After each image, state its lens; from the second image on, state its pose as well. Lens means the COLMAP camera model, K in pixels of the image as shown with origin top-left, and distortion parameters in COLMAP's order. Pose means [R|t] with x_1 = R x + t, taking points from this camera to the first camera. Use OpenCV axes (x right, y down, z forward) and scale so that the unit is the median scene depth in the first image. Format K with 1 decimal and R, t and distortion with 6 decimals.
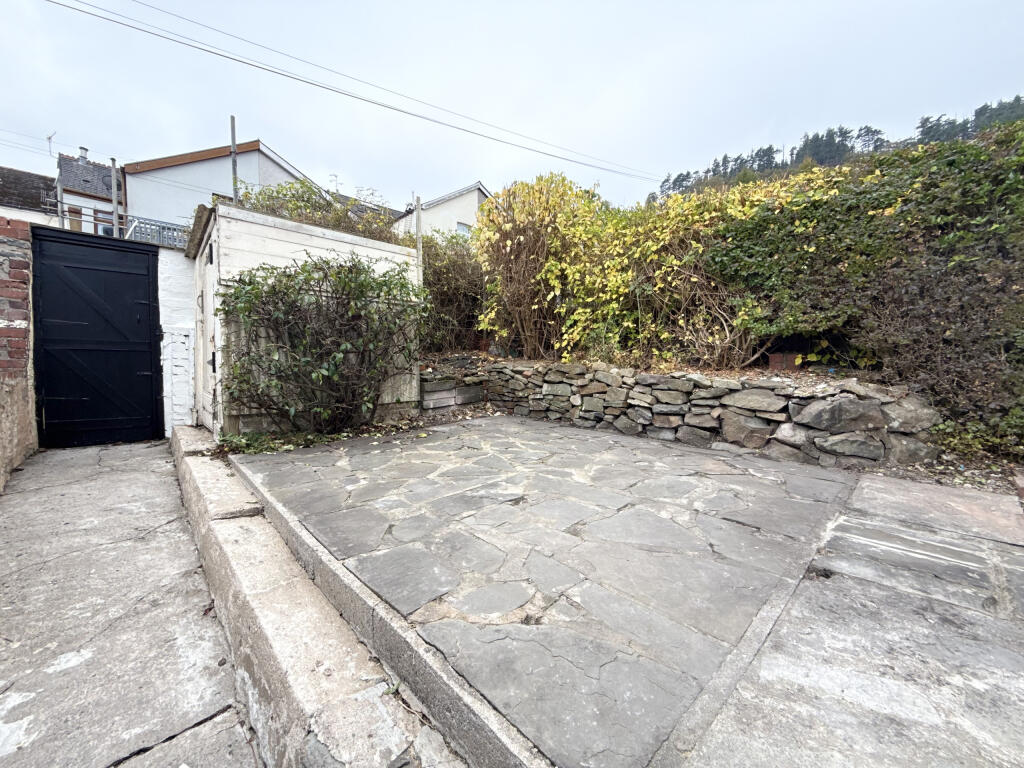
lens RADIAL K [[410.0, 0, 508.6], [0, 410.0, 381.9], [0, 0, 1]] dist [-0.000943, 0.000966]
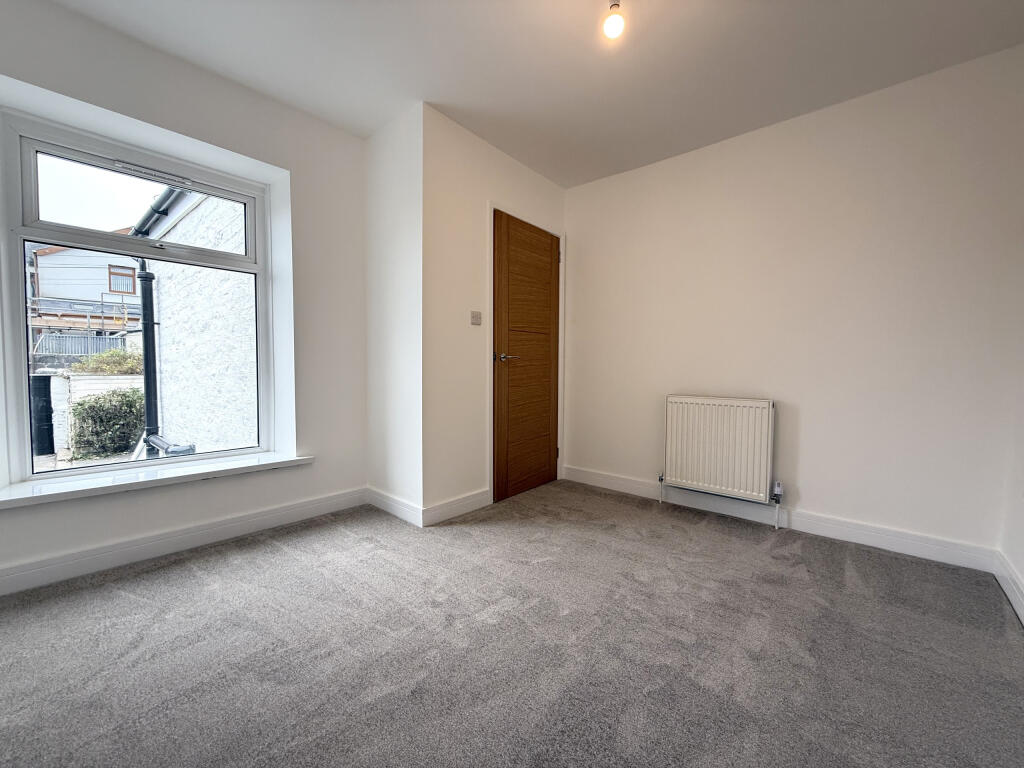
lens RADIAL K [[410.0, 0, 508.6], [0, 410.0, 381.9], [0, 0, 1]] dist [-0.000943, 0.000966]
pose [[0.993540, 0.007961, 0.113203, 3.292894], [-0.008255, 0.999964, 0.002125, -0.661317], [-0.113182, -0.003045, 0.993570, -3.622628]]
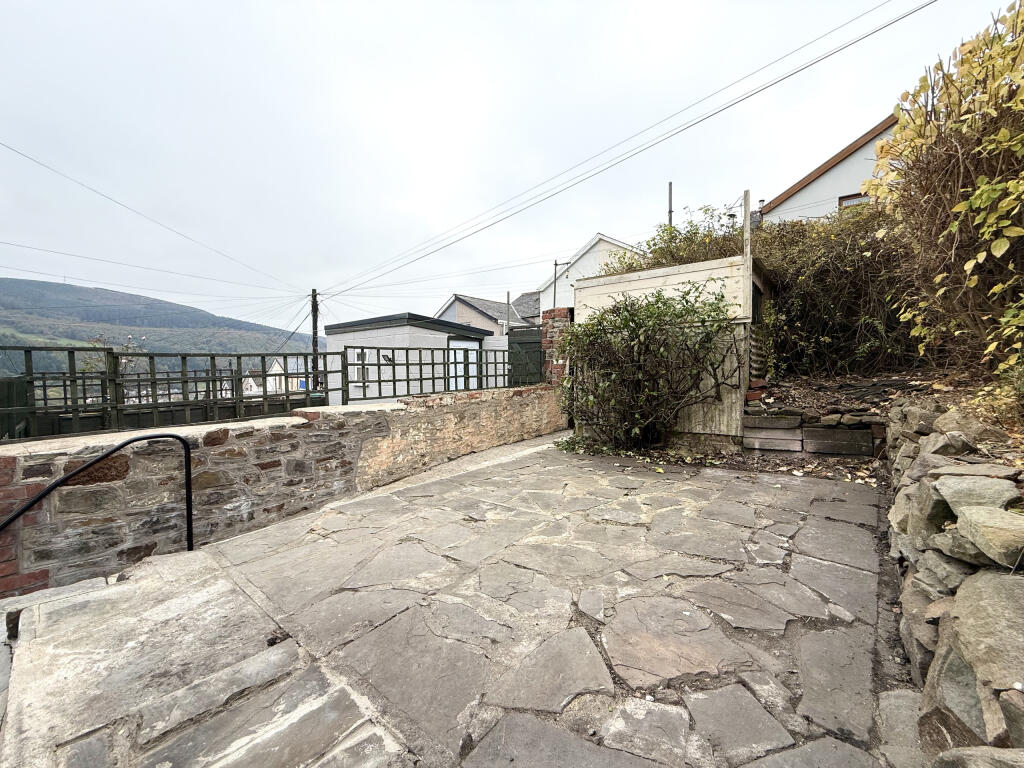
lens RADIAL K [[410.0, 0, 508.6], [0, 410.0, 381.9], [0, 0, 1]] dist [-0.000943, 0.000966]
pose [[0.095341, 0.029135, -0.995018, 1.253745], [-0.035238, 0.999044, 0.025876, -0.154851], [0.994821, 0.032595, 0.096276, 1.004660]]
